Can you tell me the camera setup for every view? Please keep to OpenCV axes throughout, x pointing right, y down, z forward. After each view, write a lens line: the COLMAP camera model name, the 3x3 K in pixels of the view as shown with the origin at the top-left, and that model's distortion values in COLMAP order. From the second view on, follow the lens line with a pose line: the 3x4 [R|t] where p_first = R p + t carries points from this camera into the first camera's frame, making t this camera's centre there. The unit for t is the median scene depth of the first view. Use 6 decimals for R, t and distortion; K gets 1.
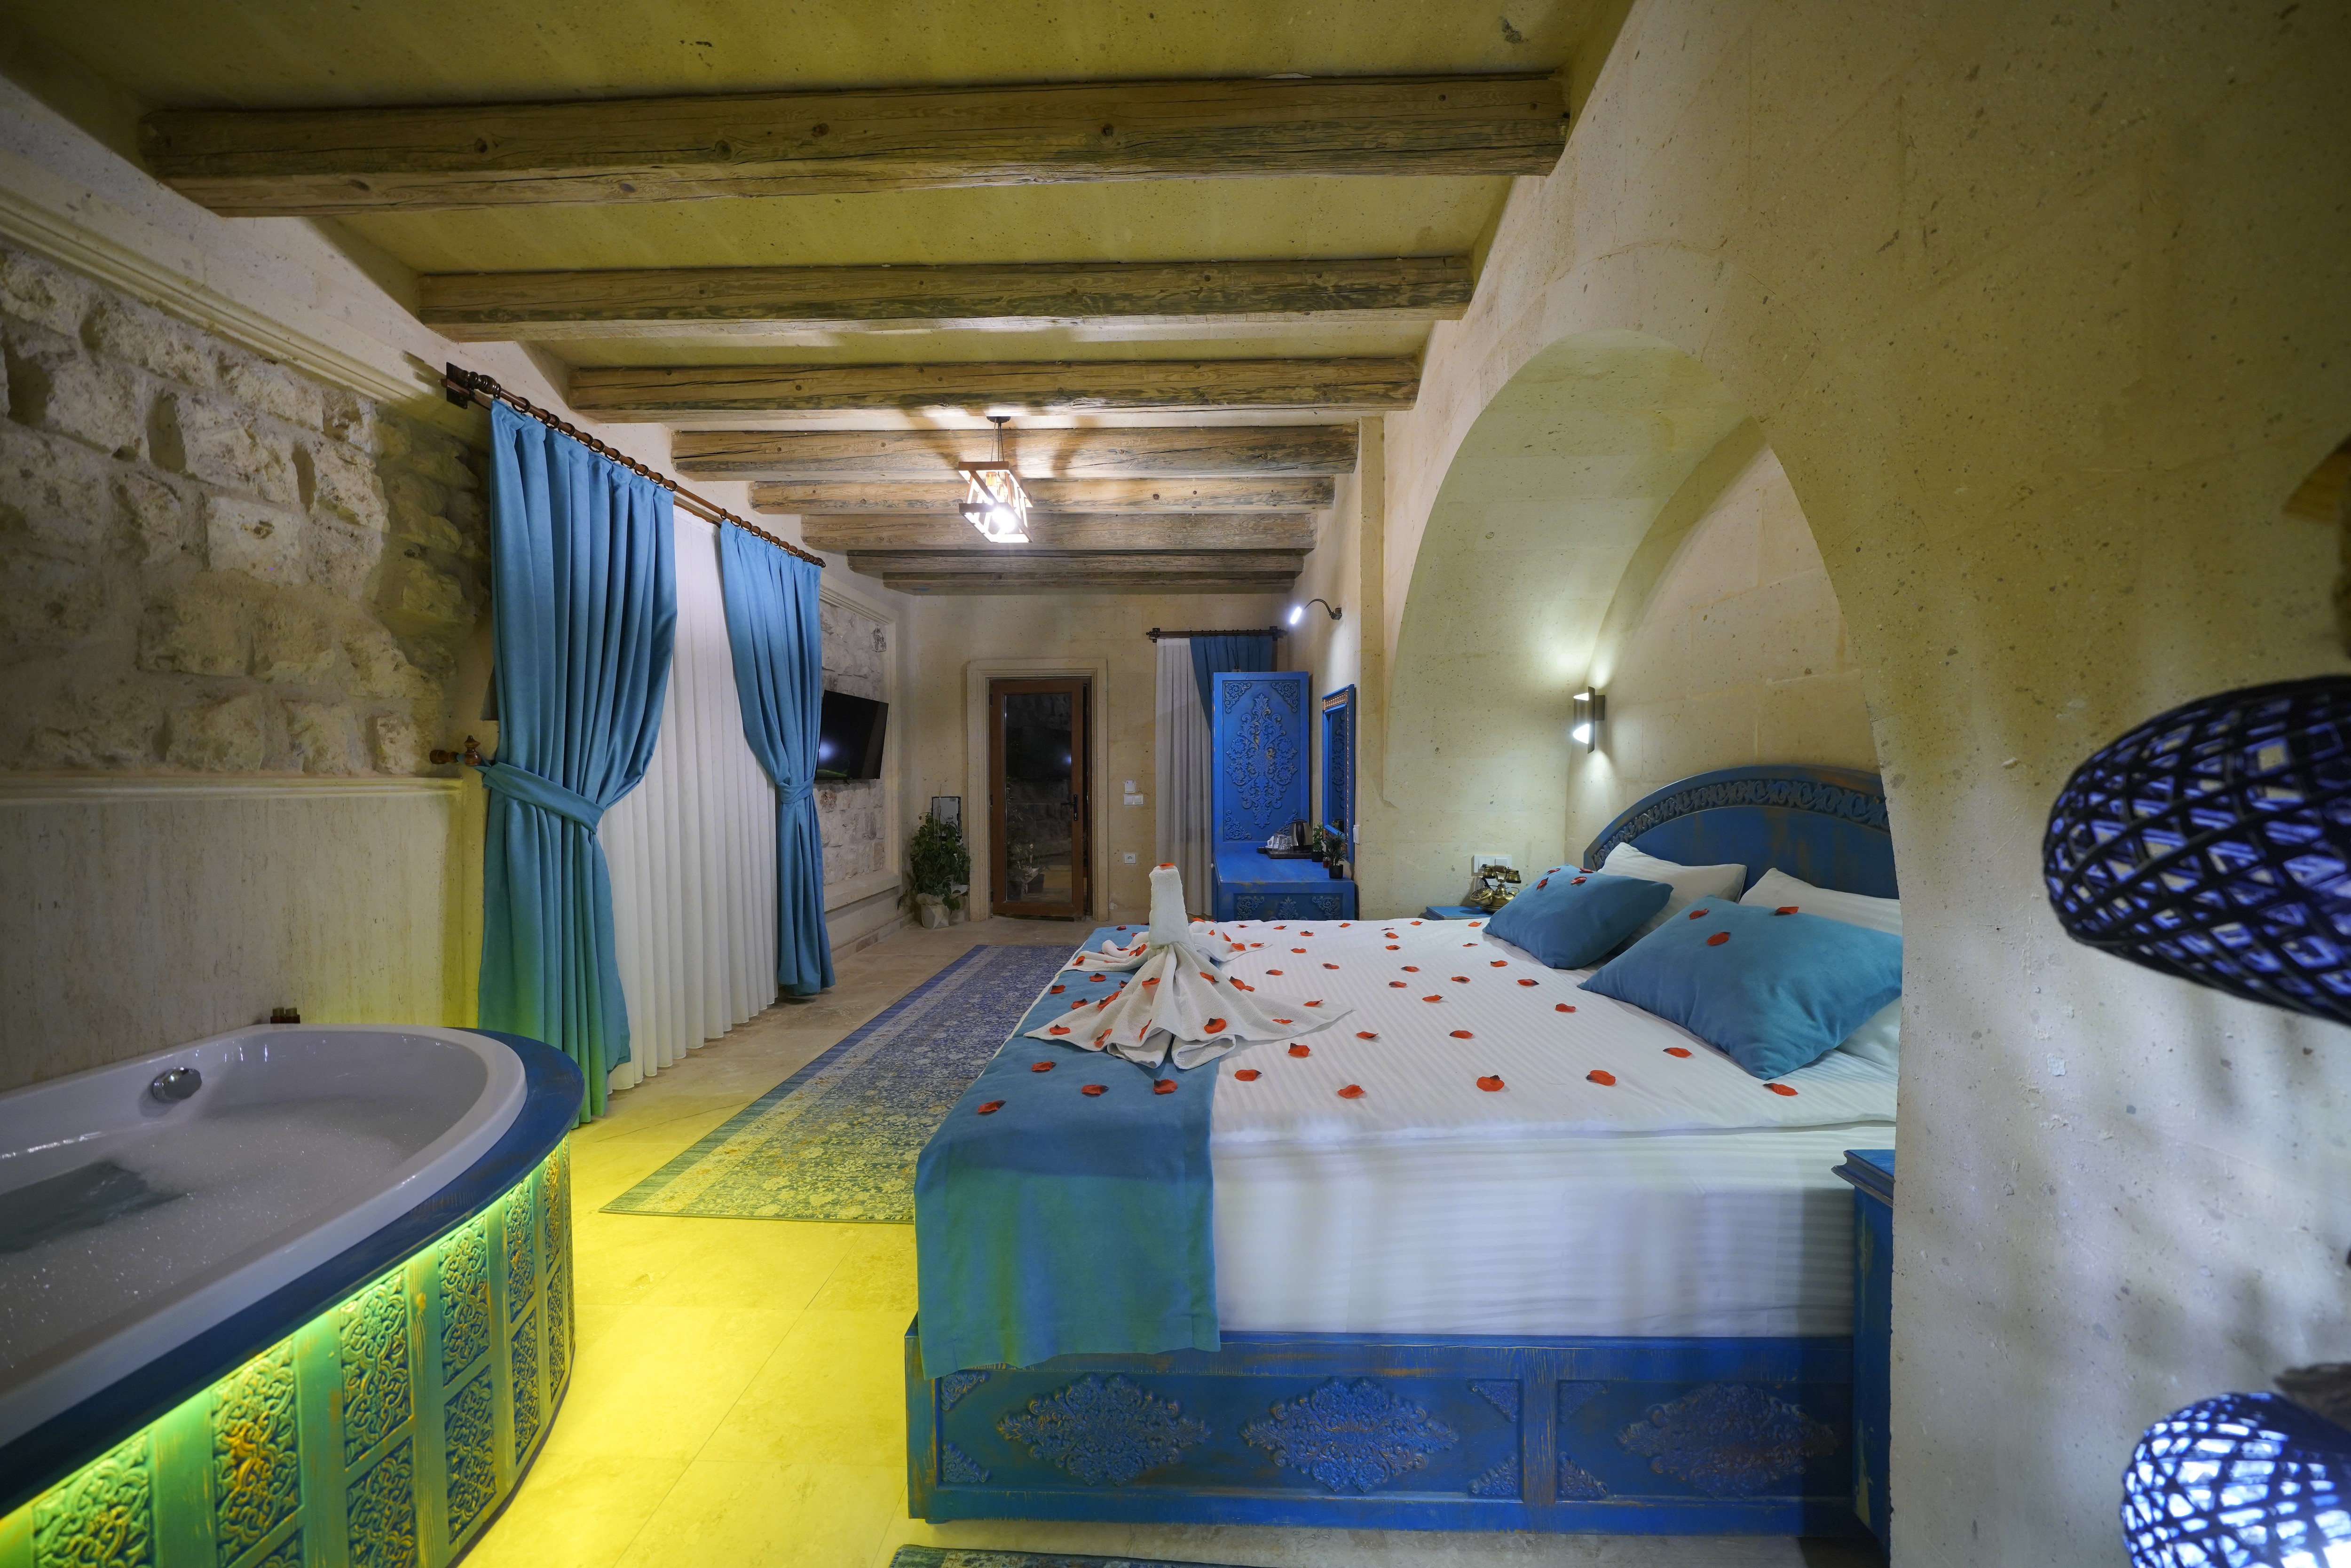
lens RADIAL K [[795.0, 0, 1176.0], [0, 795.0, 788.4], [0, 0, 1]] dist [-0.006807, 0.000826]
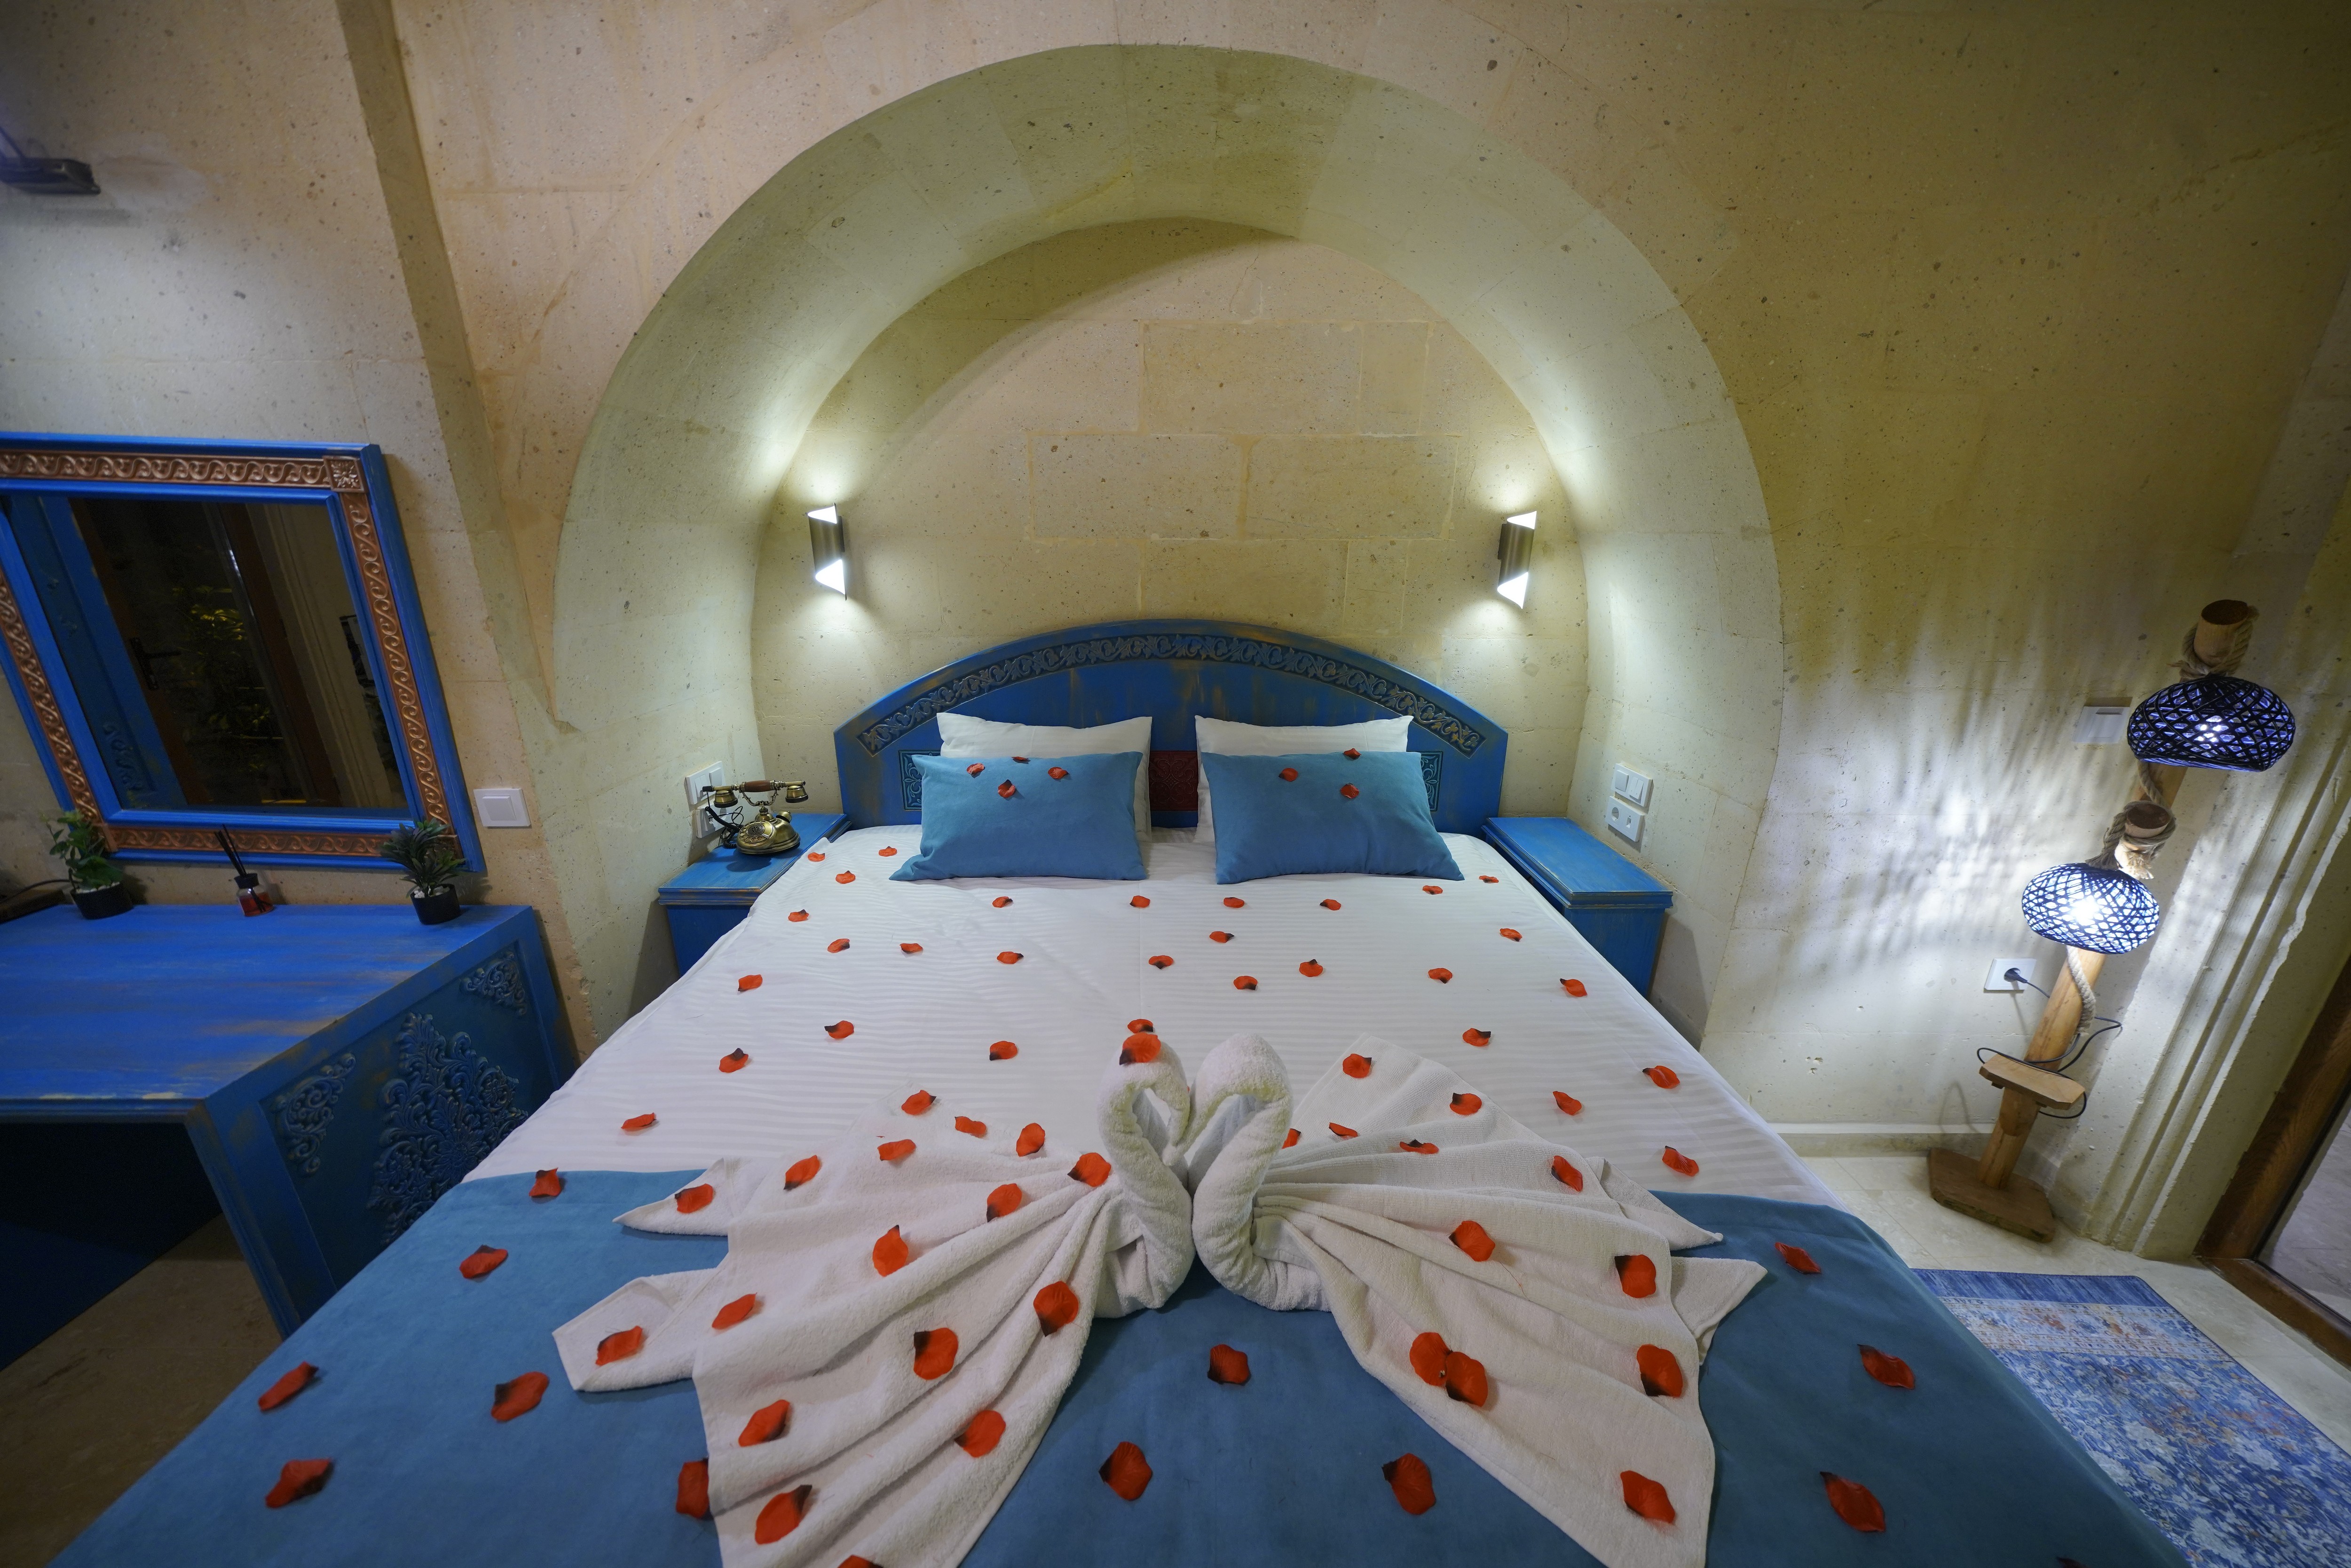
lens RADIAL K [[795.0, 0, 1174.3], [0, 795.0, 788.6], [0, 0, 1]] dist [-0.006807, 0.000826]
pose [[-0.030631, -0.302631, 0.952616, -0.288362], [0.011260, 0.952898, 0.303082, -0.116780], [-0.999467, 0.020011, -0.025780, 0.865678]]
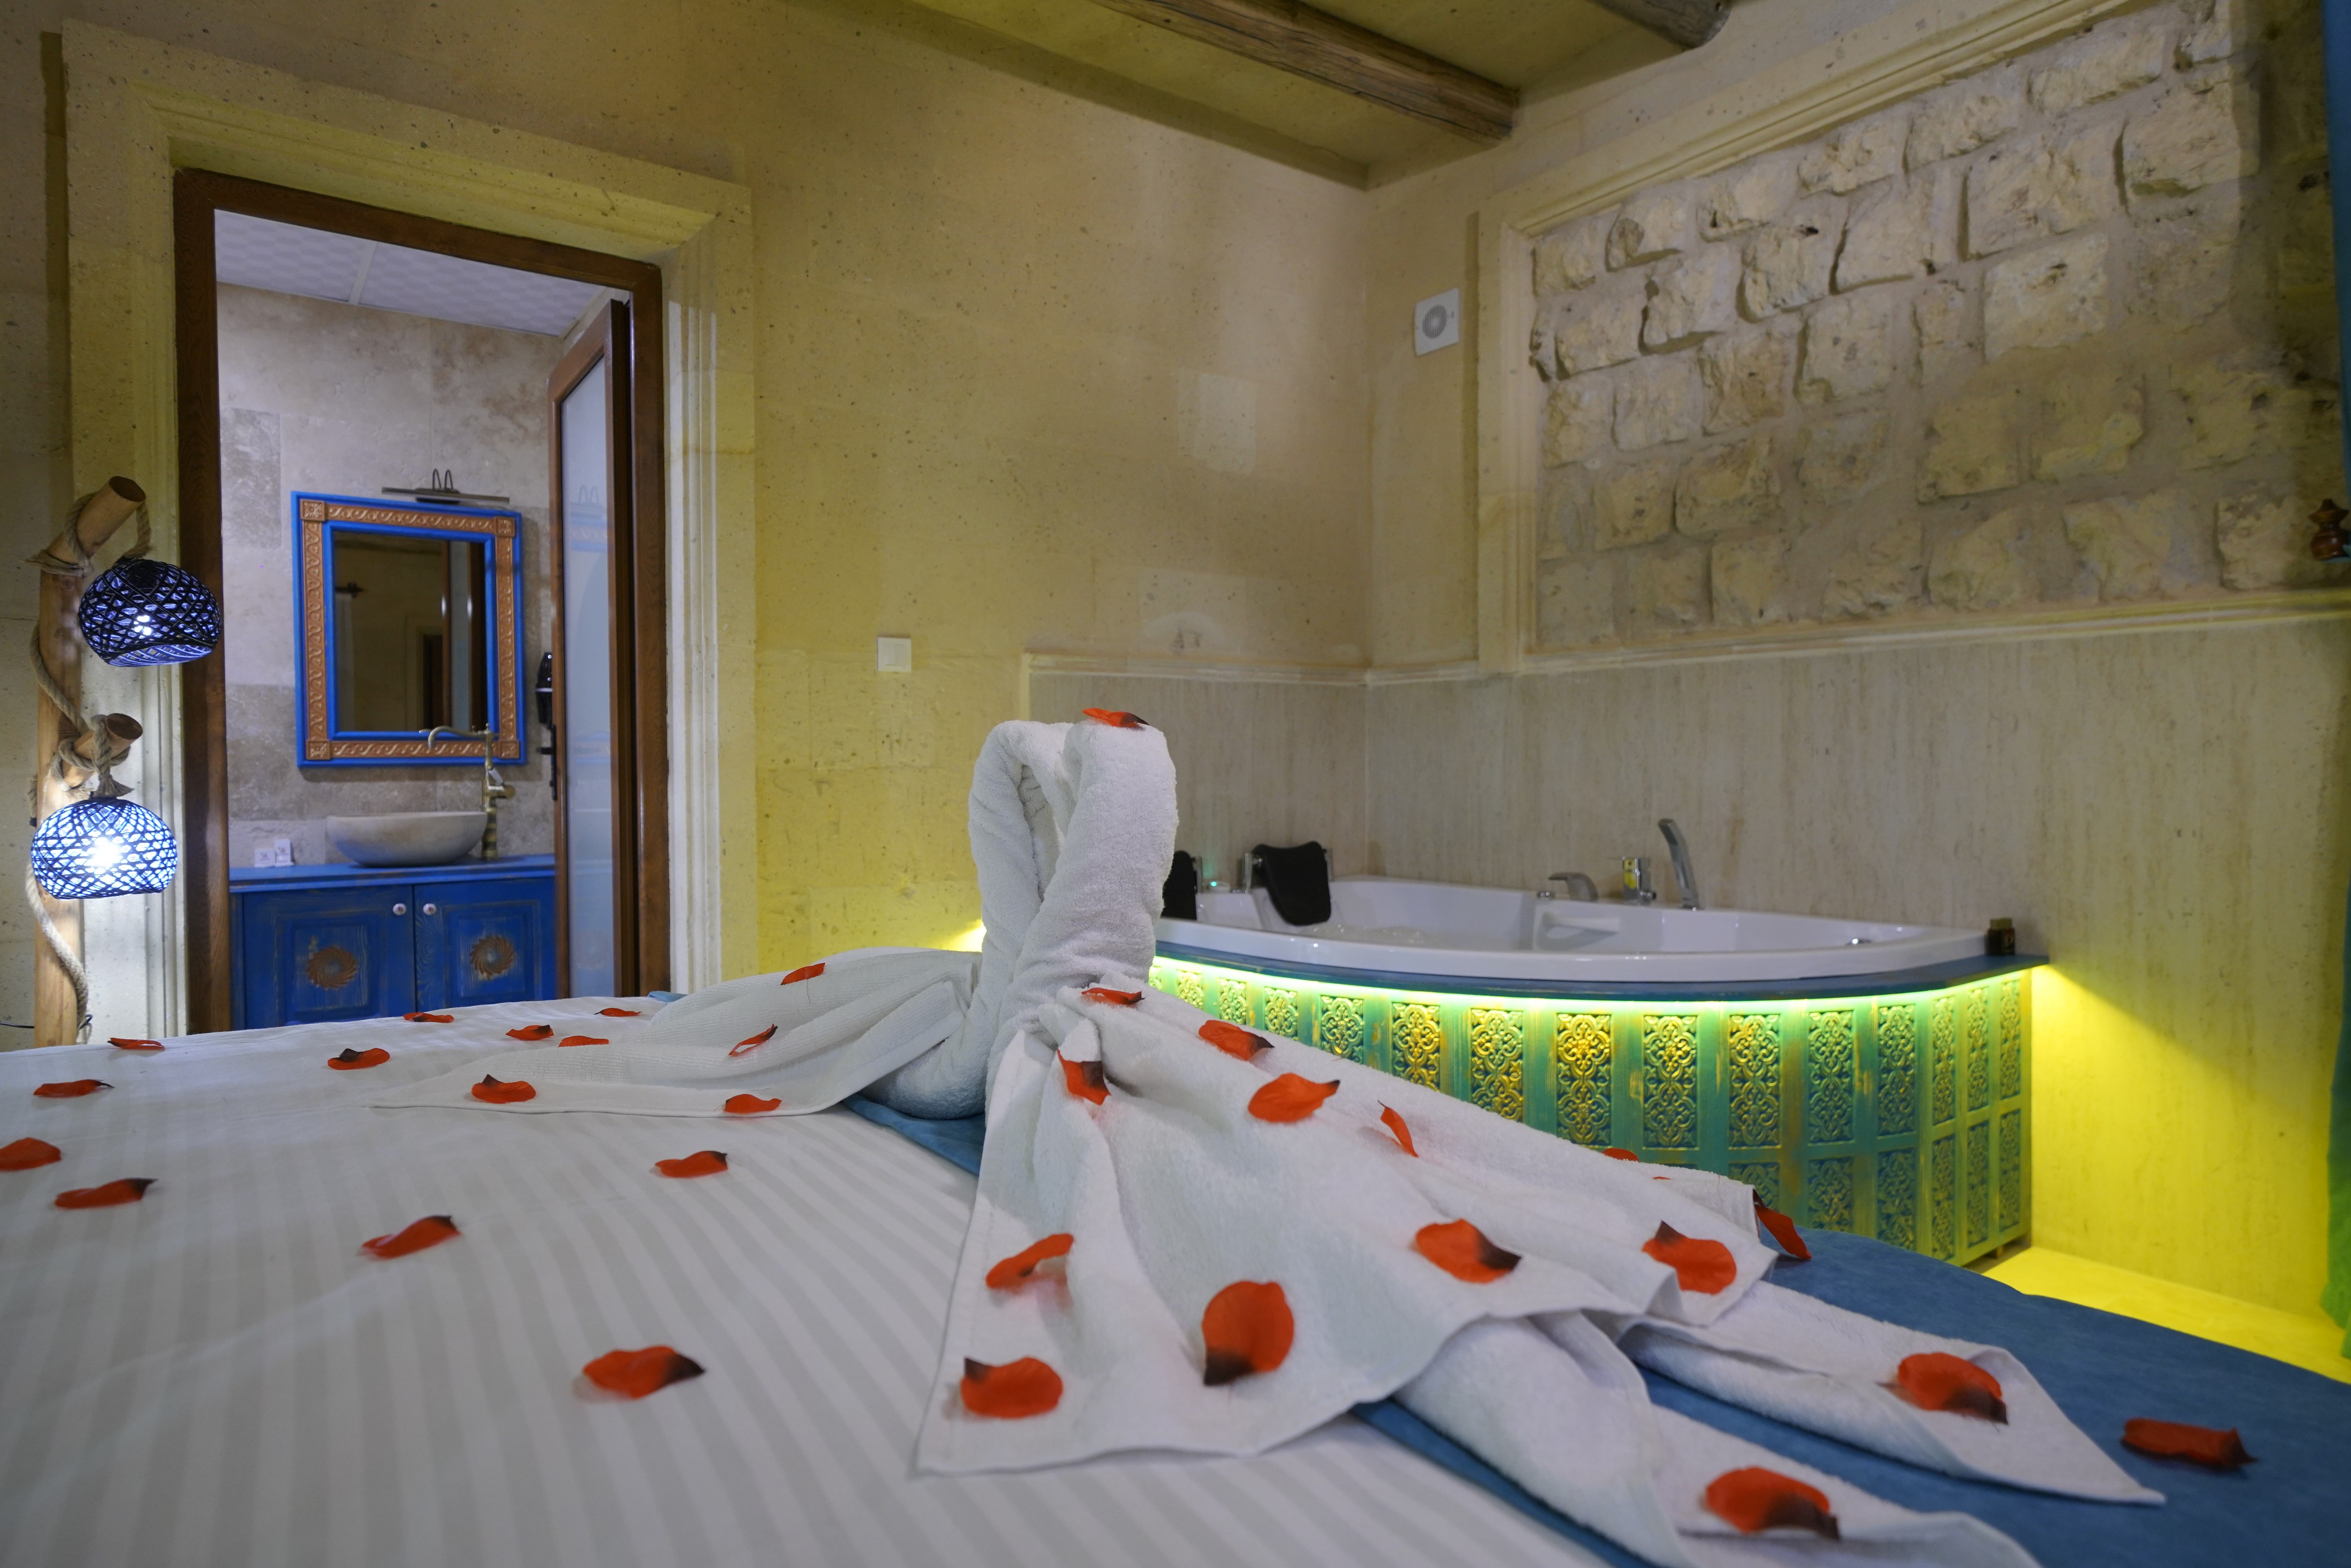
lens RADIAL K [[1327.3, 0, 1172.2], [0, 1327.3, 790.2], [0, 0, 1]] dist [0.002184, -0.000951]
pose [[-0.793042, 0.017743, -0.608909, 0.212685], [-0.004635, 0.999371, 0.035156, 0.090052], [0.609150, 0.030703, -0.792461, 1.190287]]
